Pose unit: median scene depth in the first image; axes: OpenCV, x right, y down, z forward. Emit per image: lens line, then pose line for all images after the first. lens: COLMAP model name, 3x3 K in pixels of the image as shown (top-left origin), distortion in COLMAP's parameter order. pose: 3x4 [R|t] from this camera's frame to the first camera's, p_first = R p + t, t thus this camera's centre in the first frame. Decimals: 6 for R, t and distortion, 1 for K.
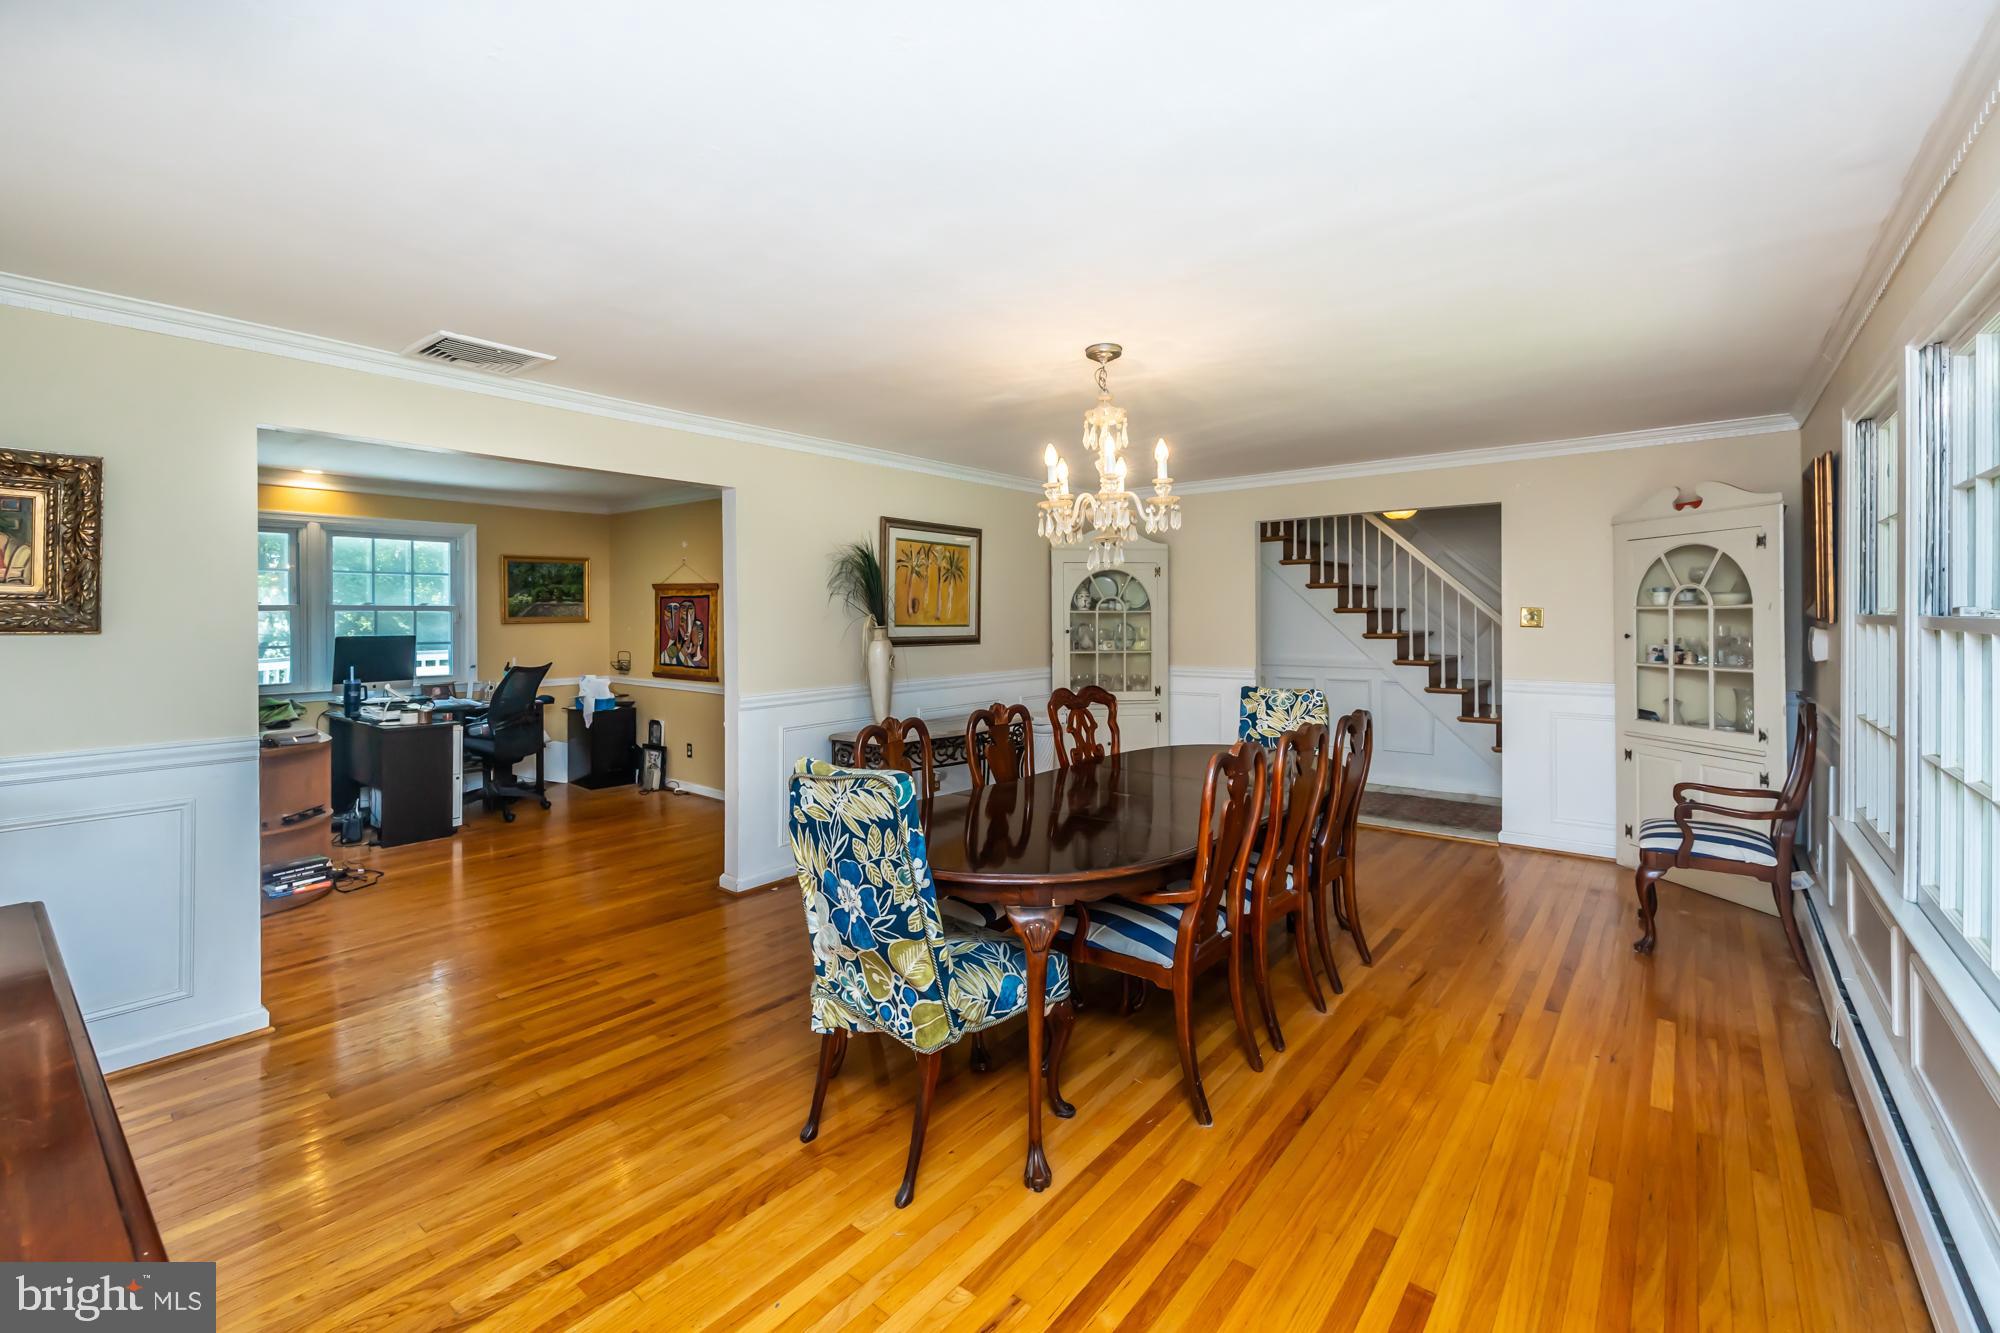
lens RADIAL K [[861.4, 0, 1001.6], [0, 861.4, 611.1], [0, 0, 1]] dist [0.000768, -0.001290]
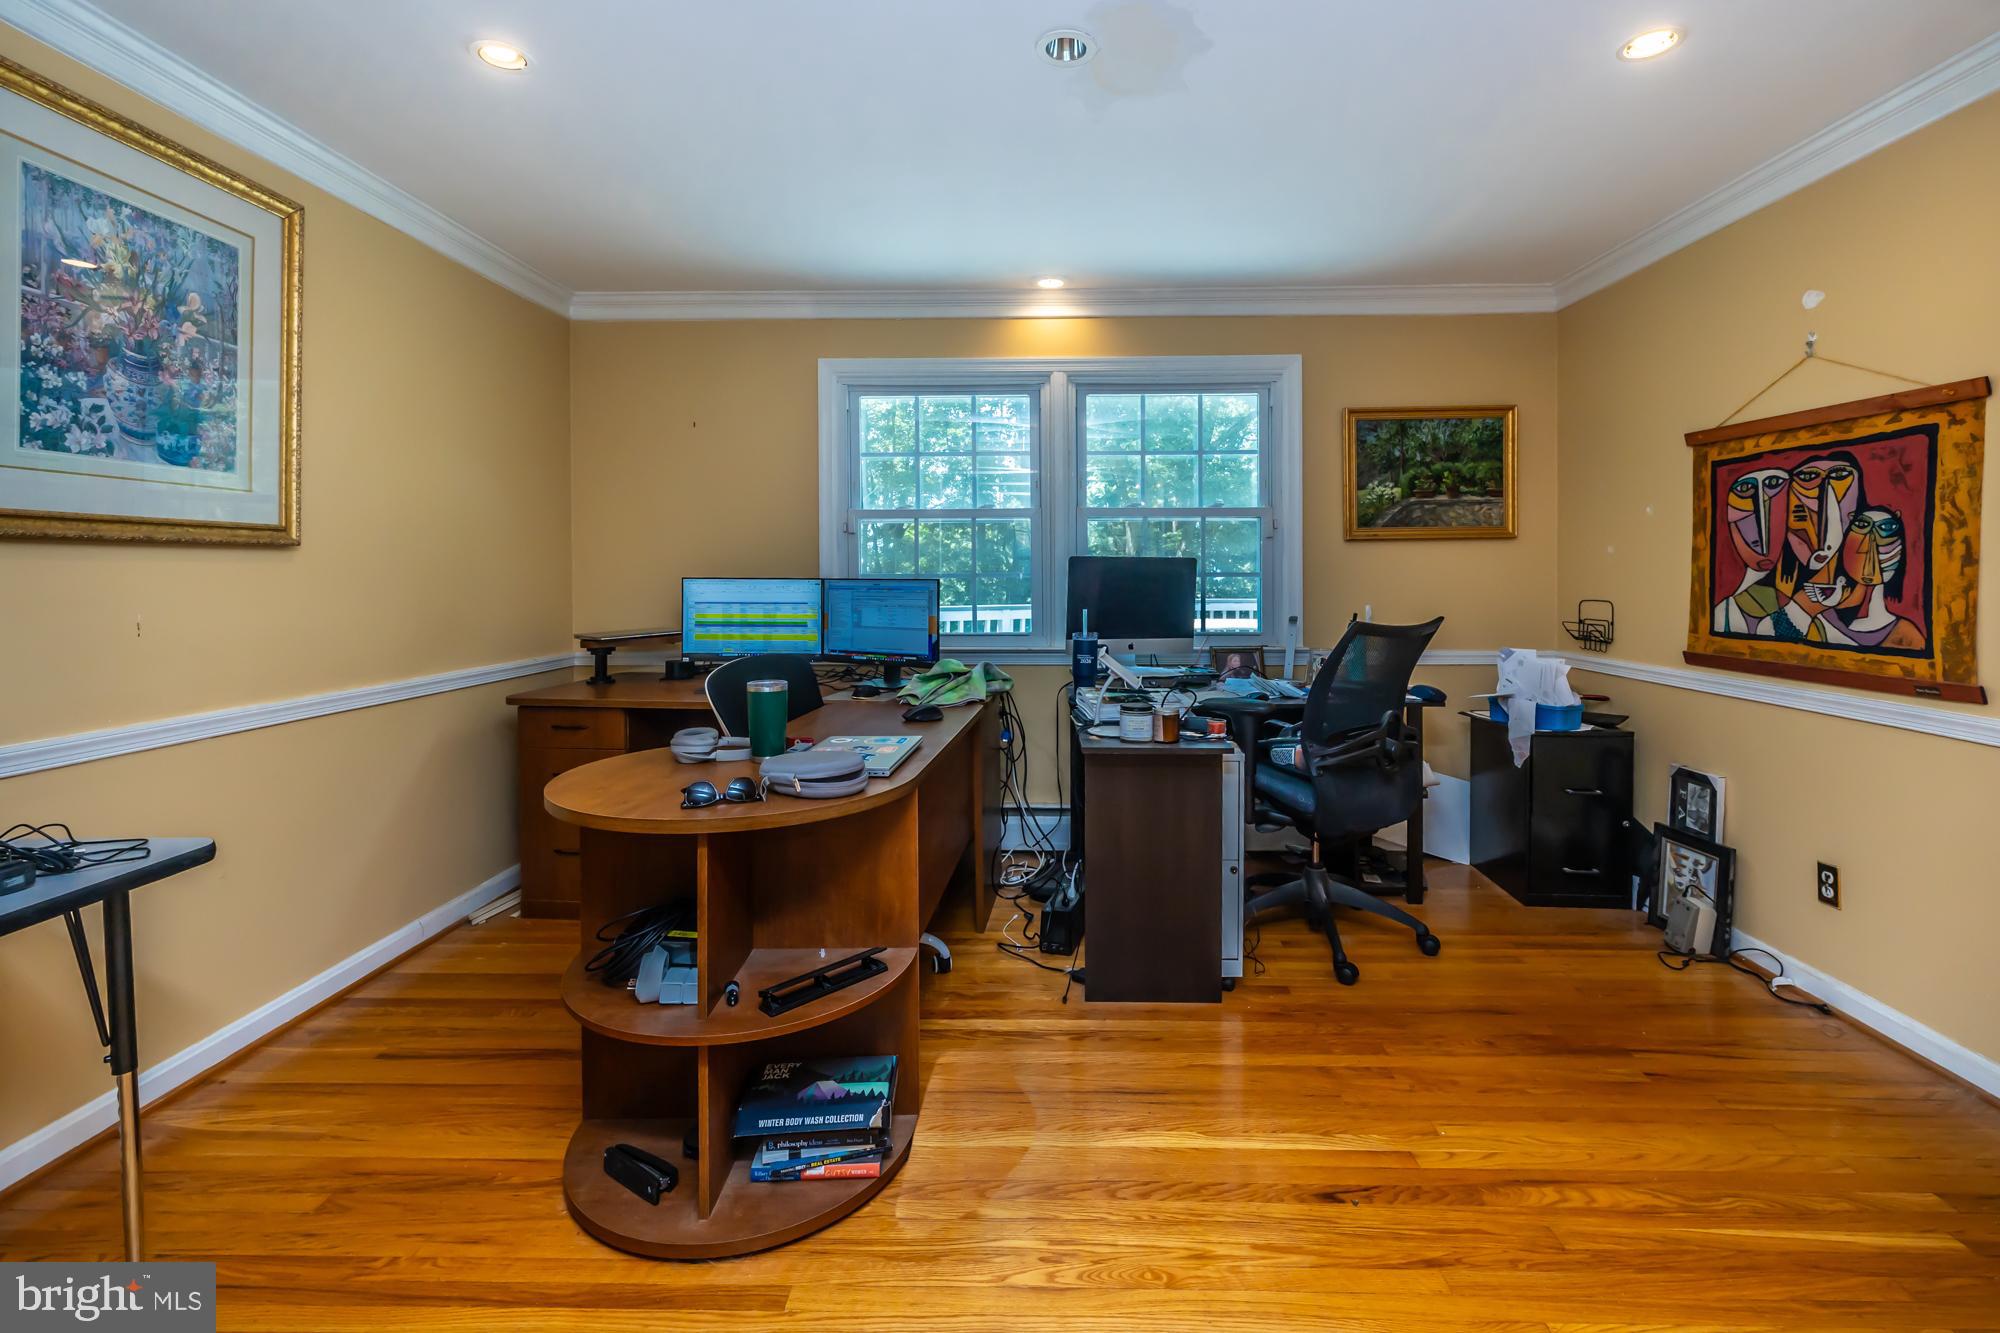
lens RADIAL K [[888.3, 0, 1009.2], [0, 888.3, 588.9], [0, 0, 1]] dist [0.001283, -0.000019]
pose [[0.608390, 0.013421, -0.793524, -0.275175], [0.001768, 0.999832, 0.018266, 0.034024], [0.793636, -0.012516, 0.608264, 0.508280]]
